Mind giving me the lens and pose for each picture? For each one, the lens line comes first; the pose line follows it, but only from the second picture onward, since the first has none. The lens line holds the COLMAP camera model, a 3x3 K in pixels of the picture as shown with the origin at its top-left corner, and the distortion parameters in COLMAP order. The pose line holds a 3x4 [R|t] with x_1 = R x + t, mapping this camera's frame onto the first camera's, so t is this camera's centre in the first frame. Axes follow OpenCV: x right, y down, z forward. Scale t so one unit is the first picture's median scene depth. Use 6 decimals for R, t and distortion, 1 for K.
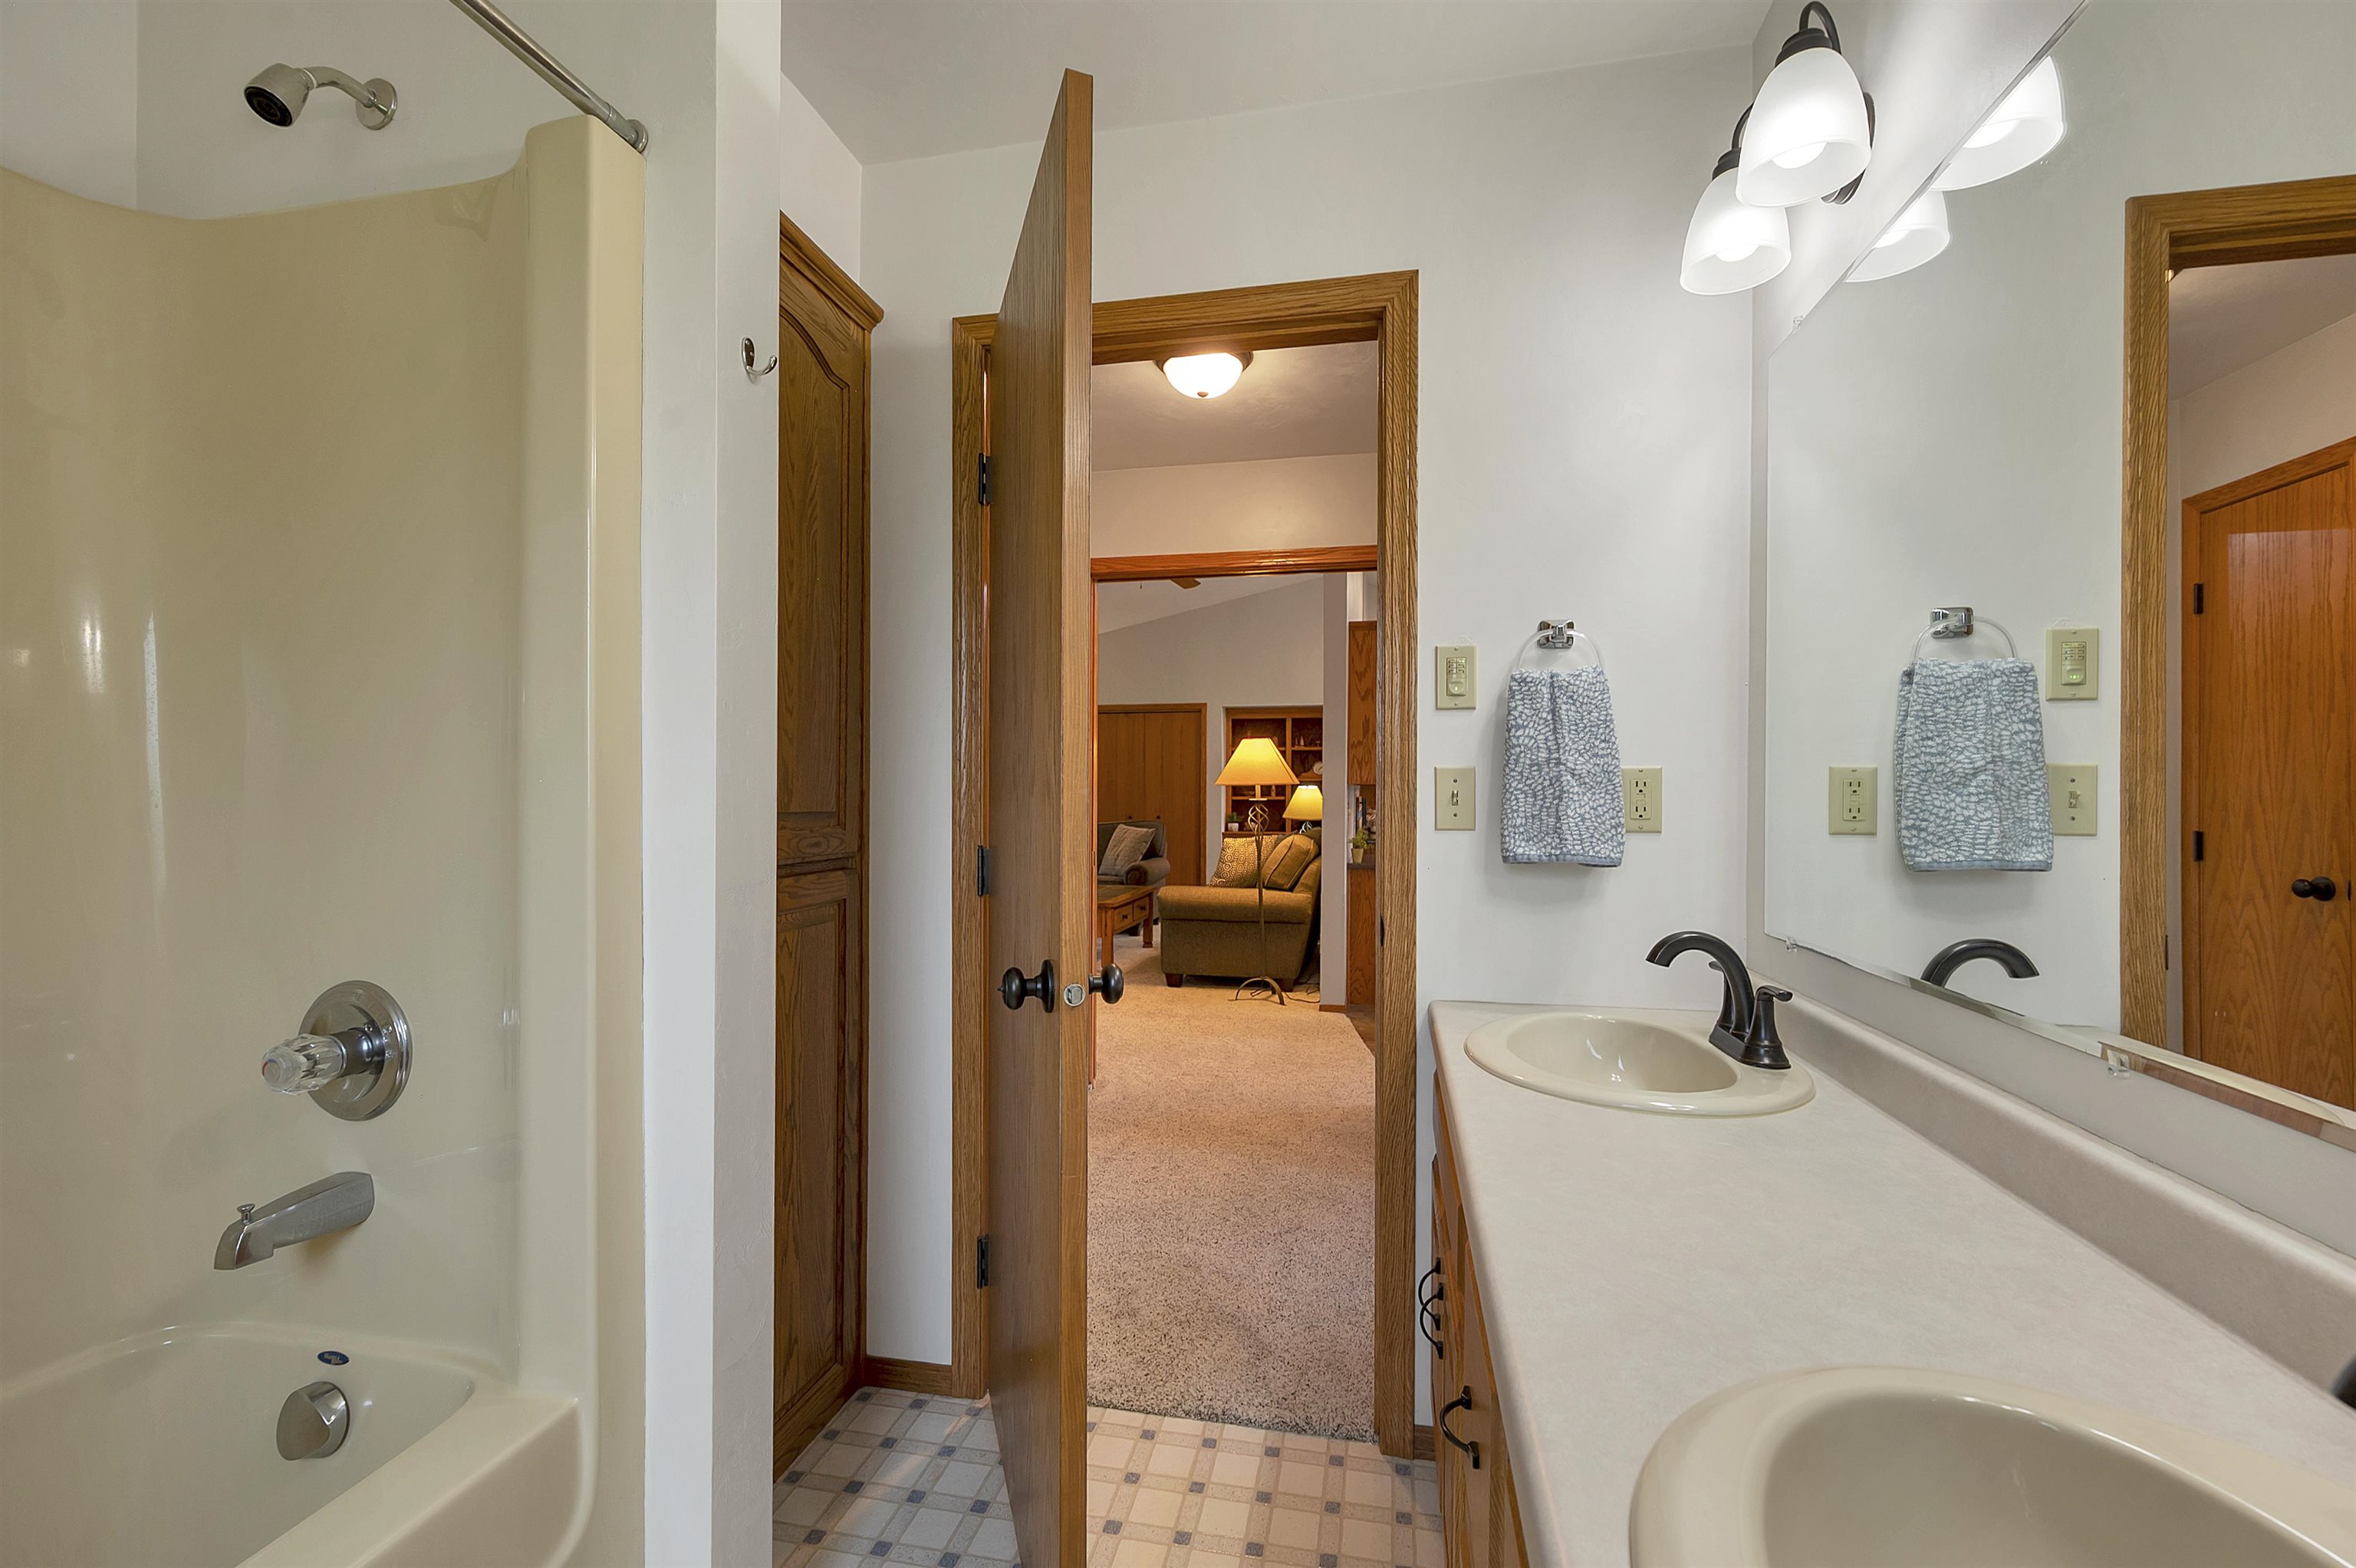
lens RADIAL K [[952.7, 0, 1185.4], [0, 952.7, 793.0], [0, 0, 1]] dist [-0.000600, -0.000010]
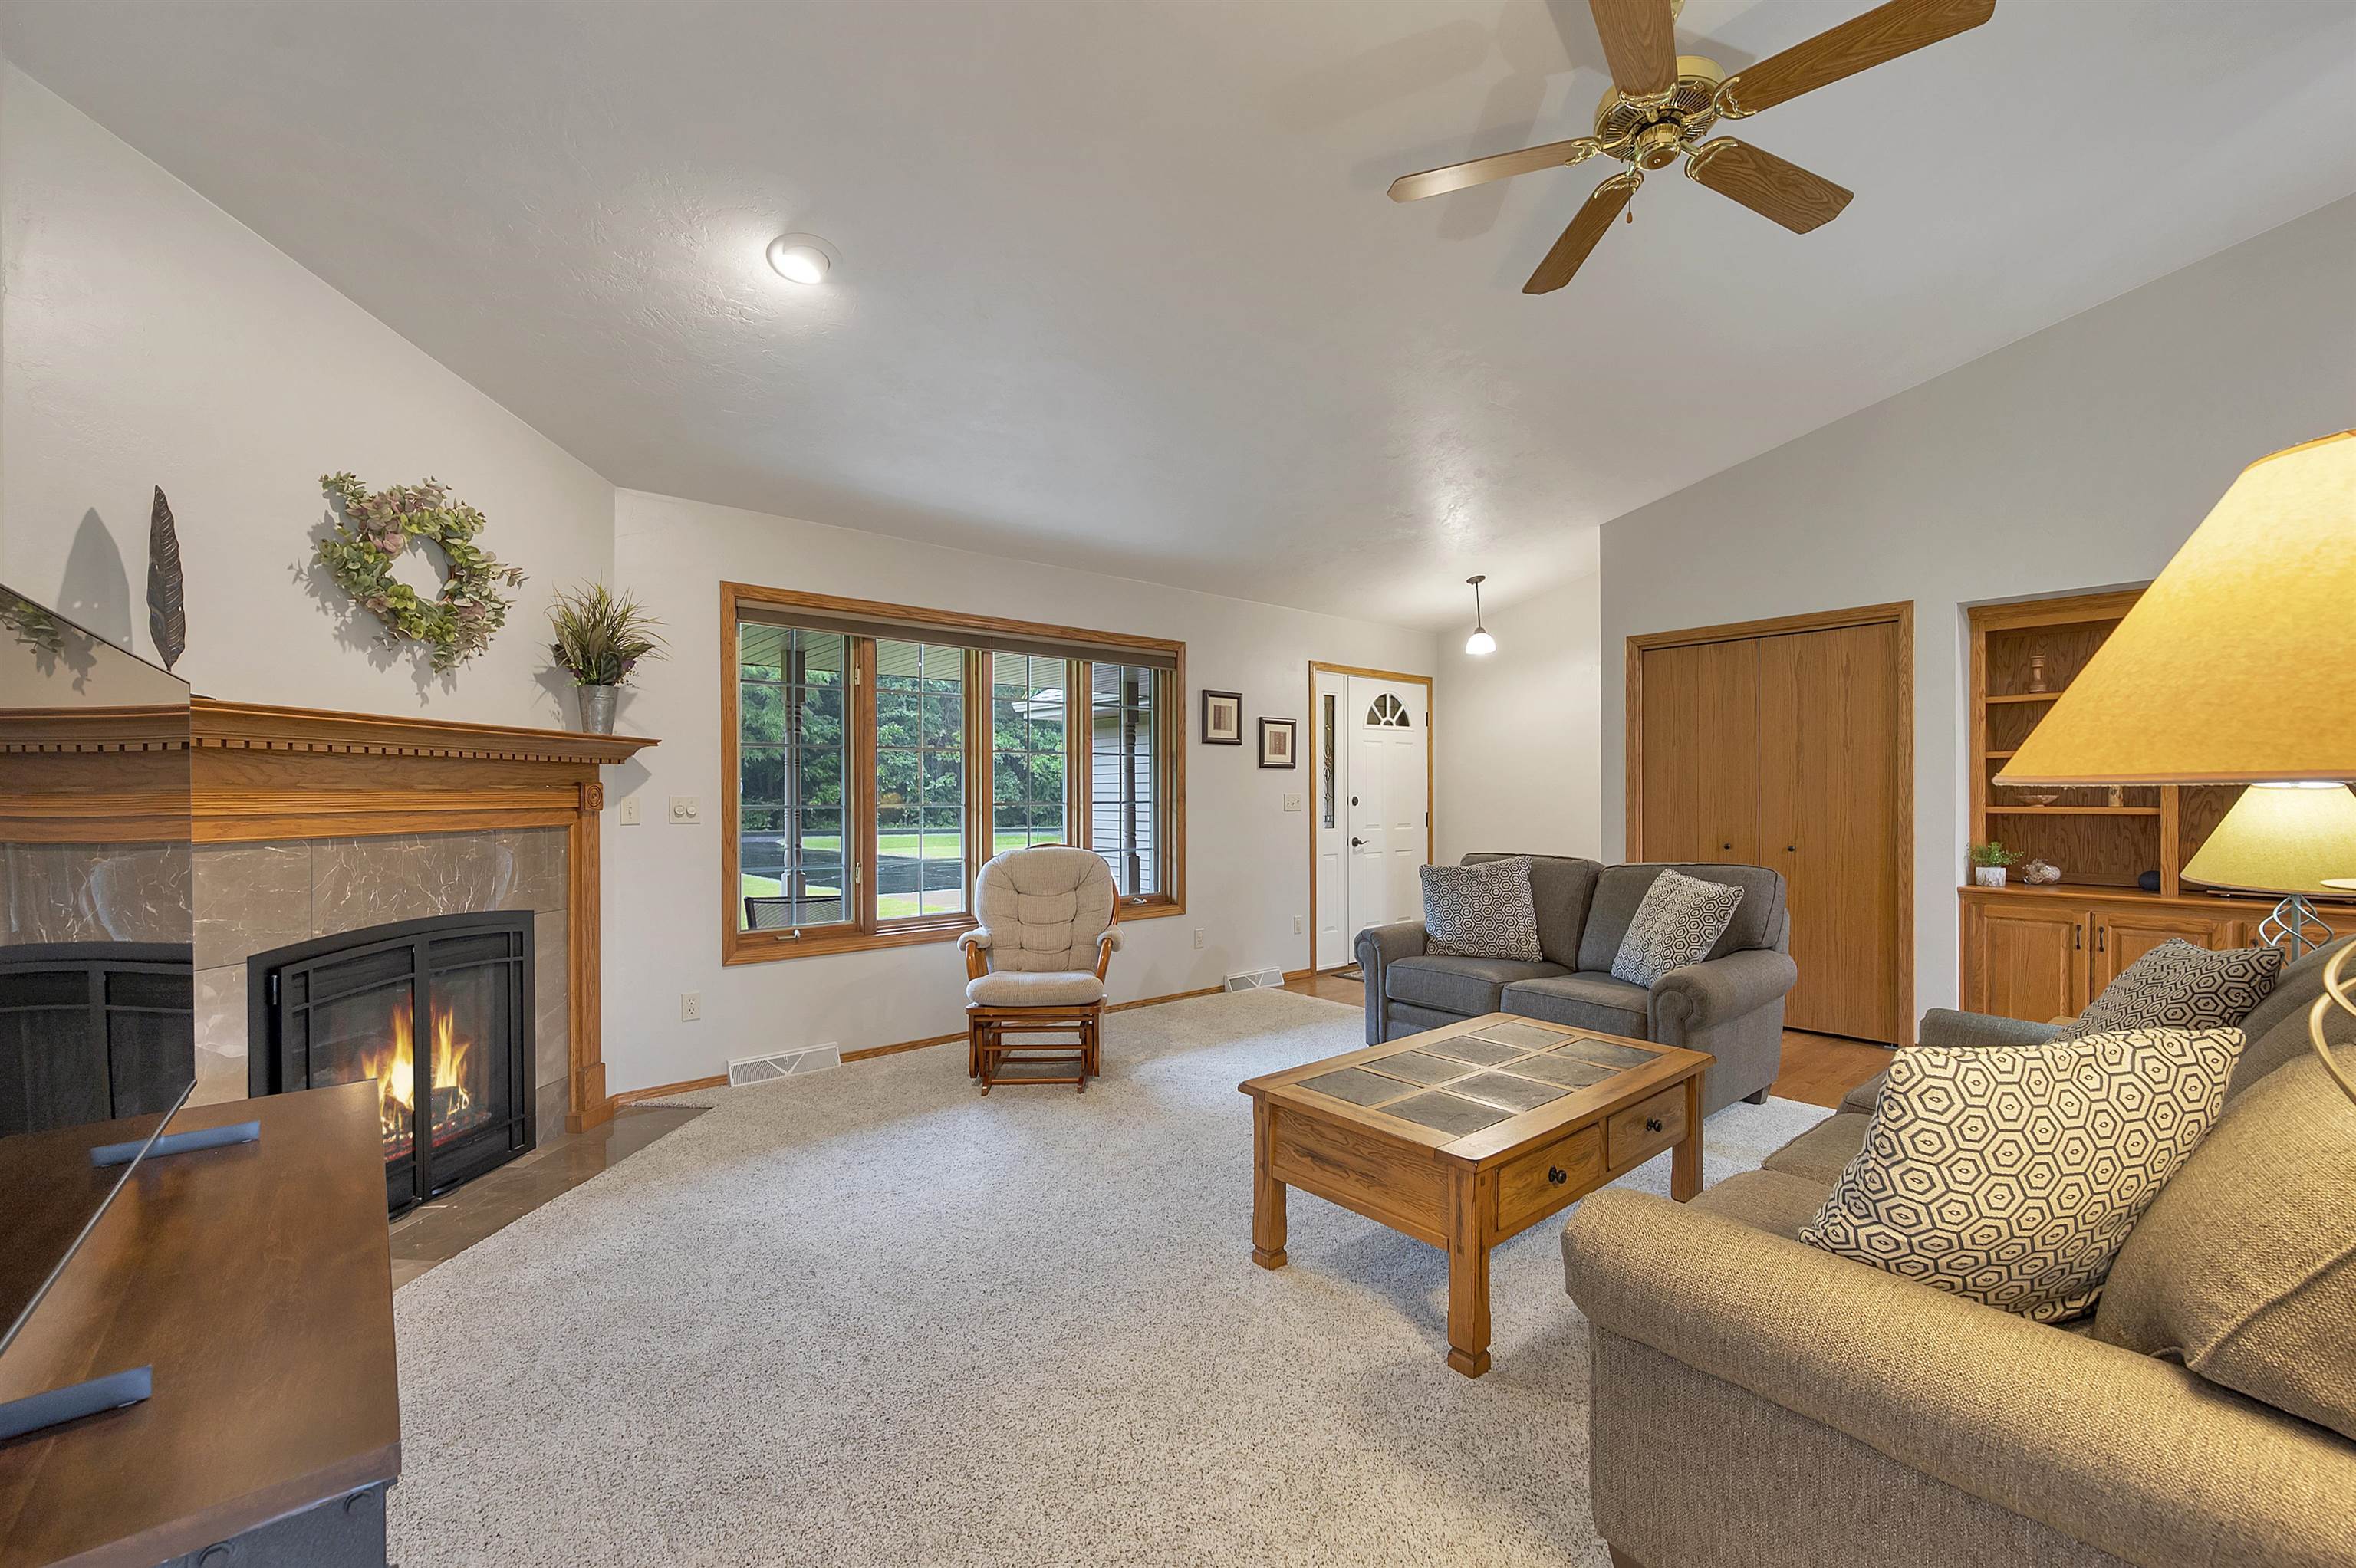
lens RADIAL K [[952.7, 0, 1191.8], [0, 952.7, 799.7], [0, 0, 1]] dist [-0.000600, -0.000010]
pose [[0.792556, -0.000446, -0.609799, 0.043981], [0.005404, 0.999966, 0.006291, -0.007388], [0.609775, -0.008281, 0.792531, 0.721772]]
